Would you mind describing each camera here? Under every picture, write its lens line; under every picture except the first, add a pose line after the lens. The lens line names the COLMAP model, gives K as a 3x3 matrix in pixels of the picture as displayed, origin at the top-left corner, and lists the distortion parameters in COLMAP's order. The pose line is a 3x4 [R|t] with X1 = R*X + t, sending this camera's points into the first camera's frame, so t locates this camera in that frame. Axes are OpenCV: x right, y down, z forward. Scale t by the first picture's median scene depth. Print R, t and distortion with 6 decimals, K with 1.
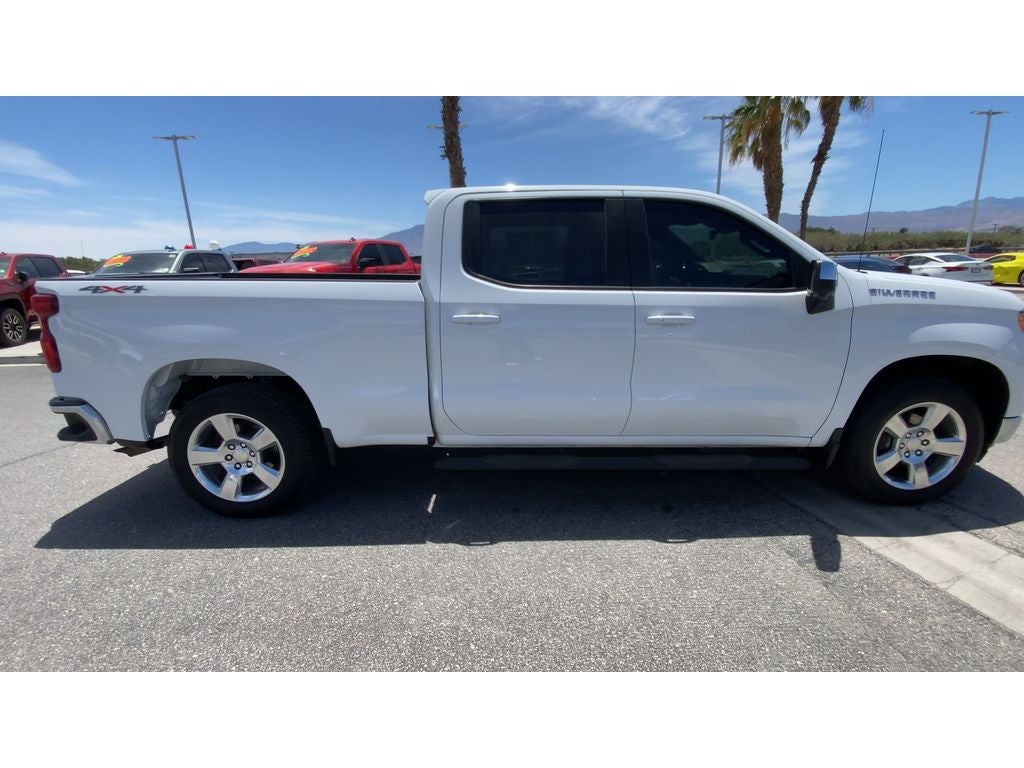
lens RADIAL K [[464.8, 0, 513.1], [0, 464.8, 383.8], [0, 0, 1]] dist [0.030292, -0.027018]
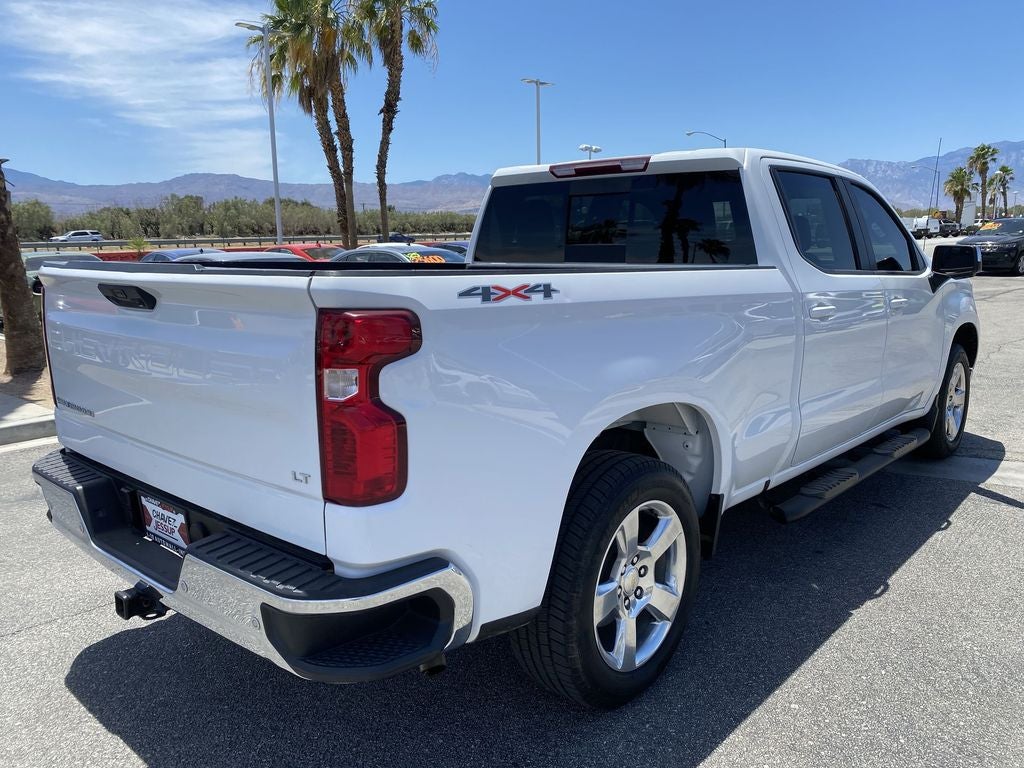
lens RADIAL K [[795.5, 0, 512.0], [0, 795.5, 384.0], [0, 0, 1]] dist [-0.004613, 0.015334]
pose [[0.677101, -0.118693, 0.726255, -1.374901], [0.179550, 0.983726, -0.006626, -0.099064], [-0.713650, 0.134886, 0.687394, 0.431405]]
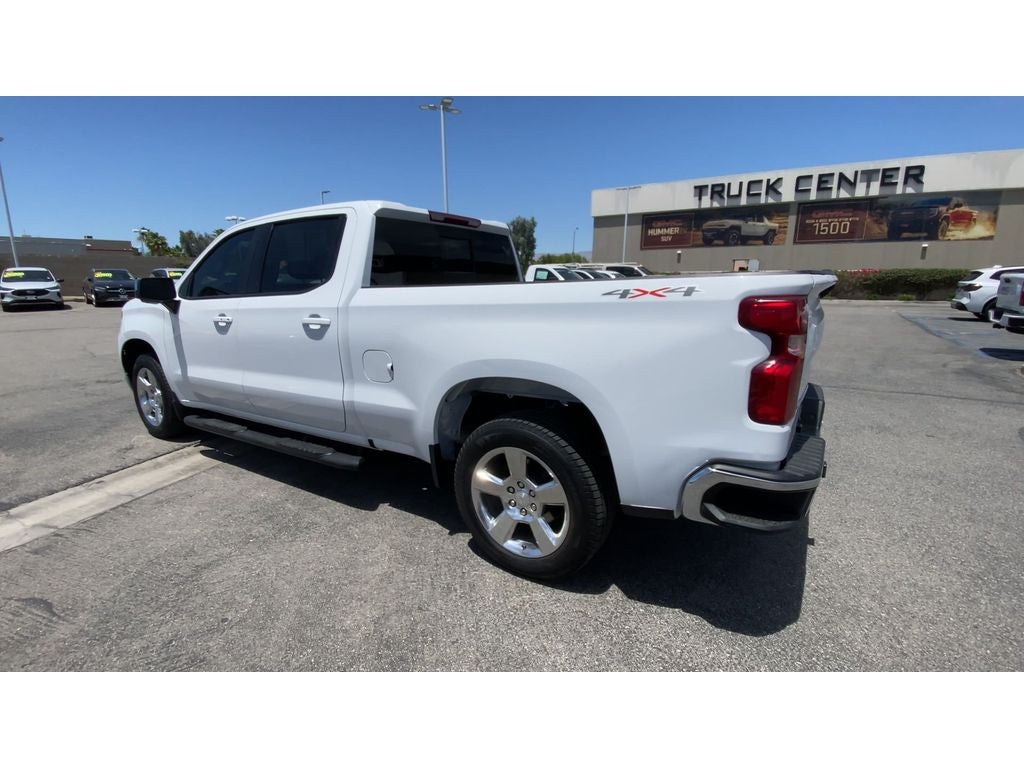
lens RADIAL K [[464.8, 0, 513.1], [0, 464.8, 383.8], [0, 0, 1]] dist [0.030292, -0.027018]
pose [[-0.827932, -0.098183, 0.552167, -1.044701], [0.160220, 0.902115, 0.400646, -0.541656], [-0.537455, 0.420176, -0.731160, 2.262591]]
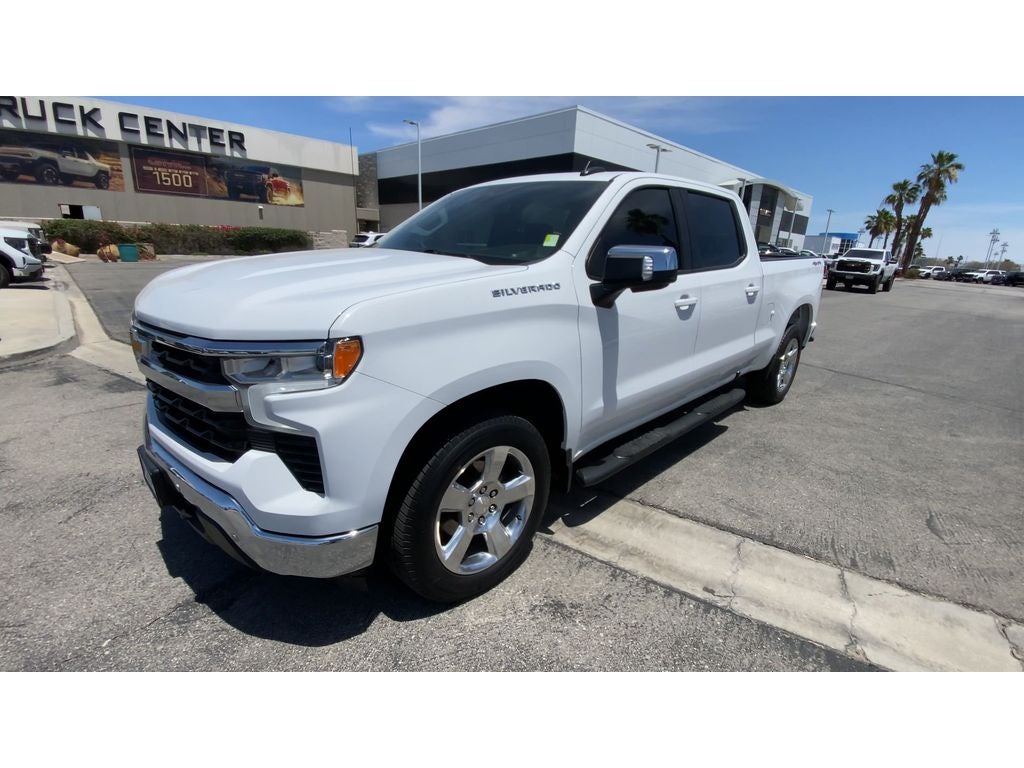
lens RADIAL K [[464.8, 0, 513.1], [0, 464.8, 383.8], [0, 0, 1]] dist [0.030292, -0.027018]
pose [[-0.724703, 0.188759, -0.662703, 1.307303], [-0.193476, 0.867317, 0.458616, -0.561013], [0.661341, 0.460578, -0.592027, 2.133158]]
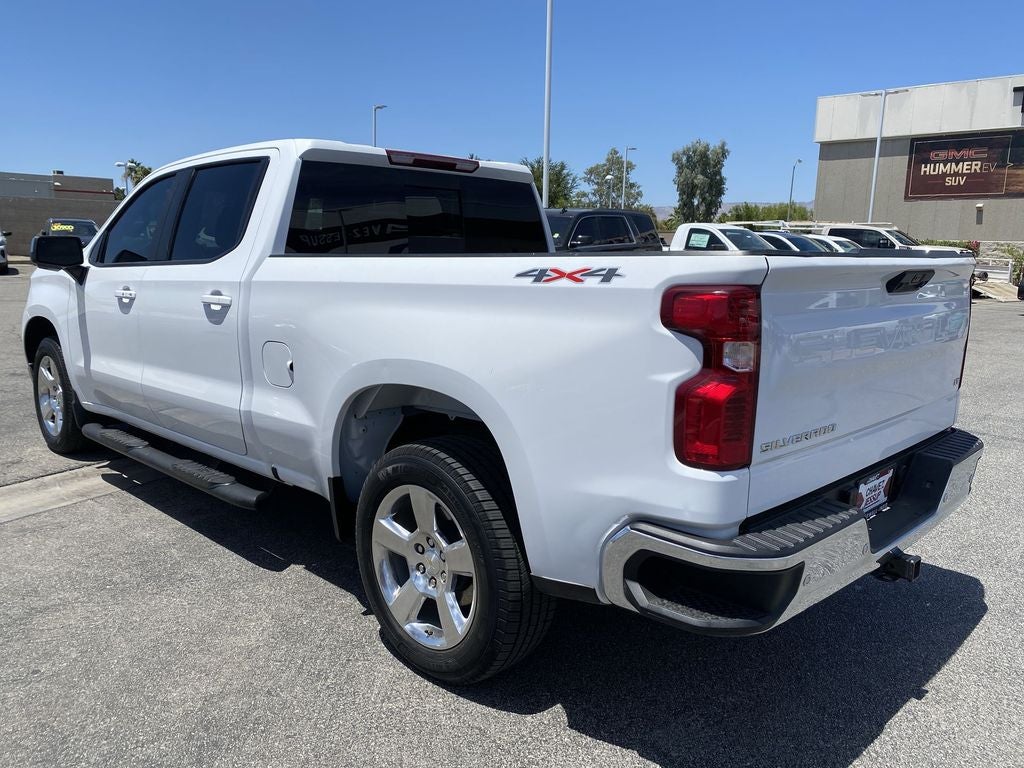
lens RADIAL K [[792.7, 0, 512.0], [0, 792.7, 384.0], [0, 0, 1]] dist [0.005567, 0.014771]
pose [[-0.690908, -0.117298, 0.713363, -1.374685], [0.175360, 0.930089, 0.322774, -0.528478], [-0.701352, 0.348103, -0.622037, 2.197859]]
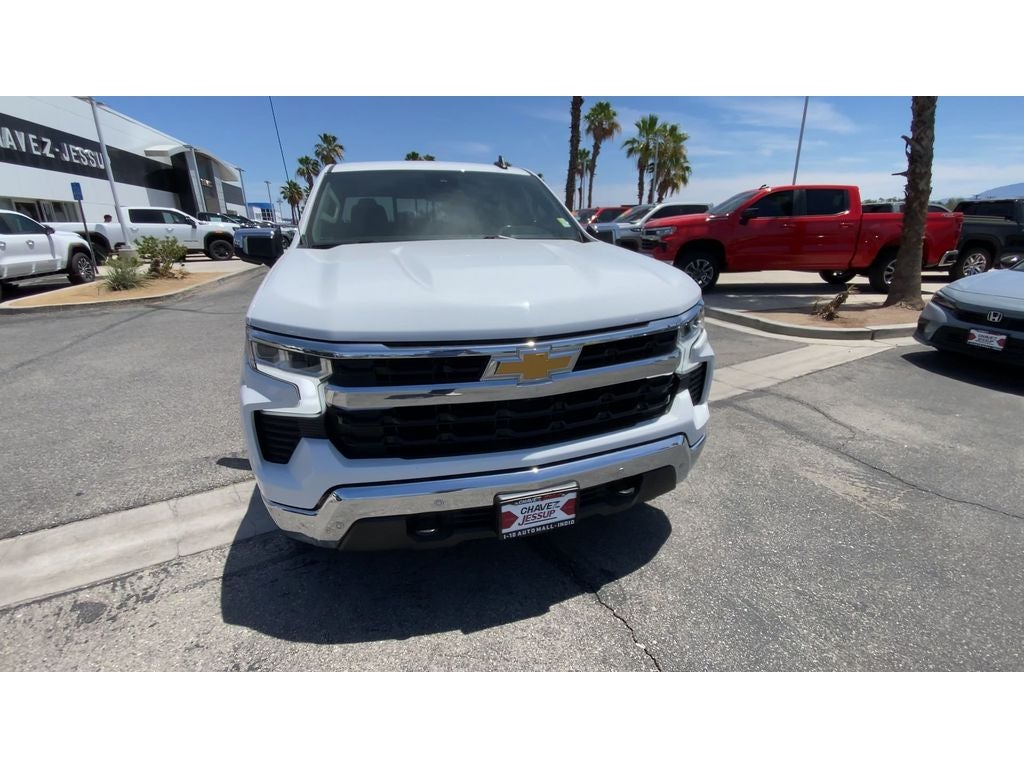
lens RADIAL K [[464.8, 0, 513.1], [0, 464.8, 383.8], [0, 0, 1]] dist [0.030292, -0.027018]
pose [[0.263162, 0.329356, -0.906791, 1.772180], [-0.229250, 0.934348, 0.272834, -0.329983], [0.937118, 0.136083, 0.321389, 1.139225]]
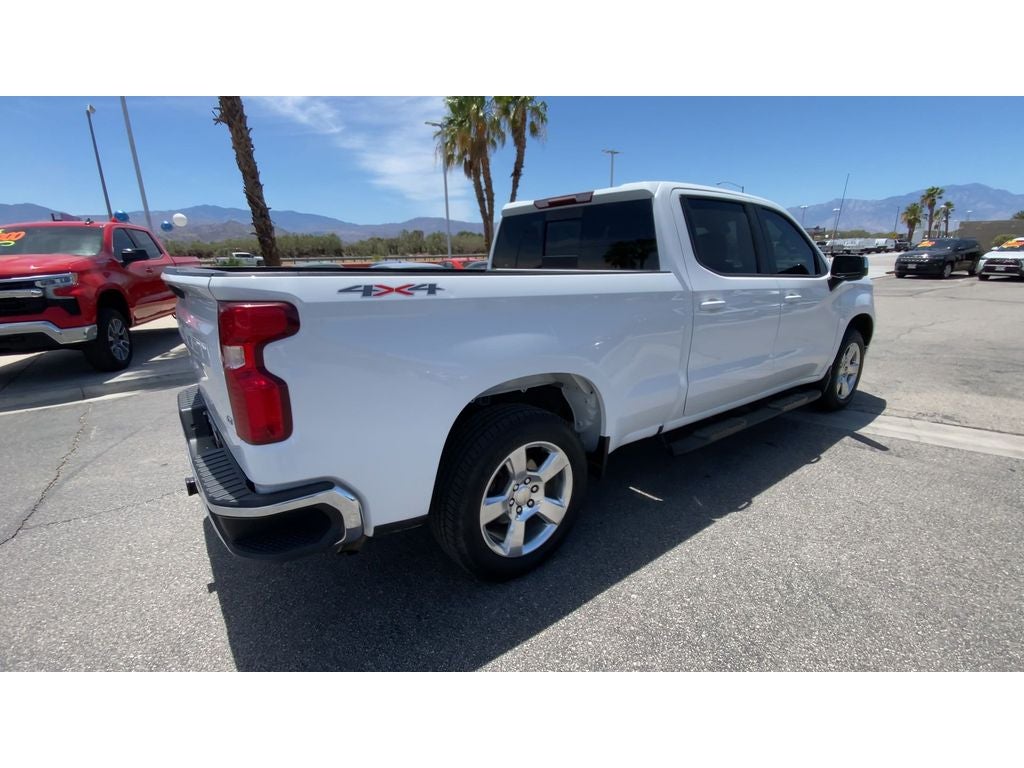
lens RADIAL K [[464.8, 0, 513.1], [0, 464.8, 383.8], [0, 0, 1]] dist [0.030292, -0.027018]
pose [[0.799360, -0.149383, 0.581987, -1.055742], [0.146762, 0.987806, 0.051970, -0.079530], [-0.582654, 0.043871, 0.811536, 0.371910]]
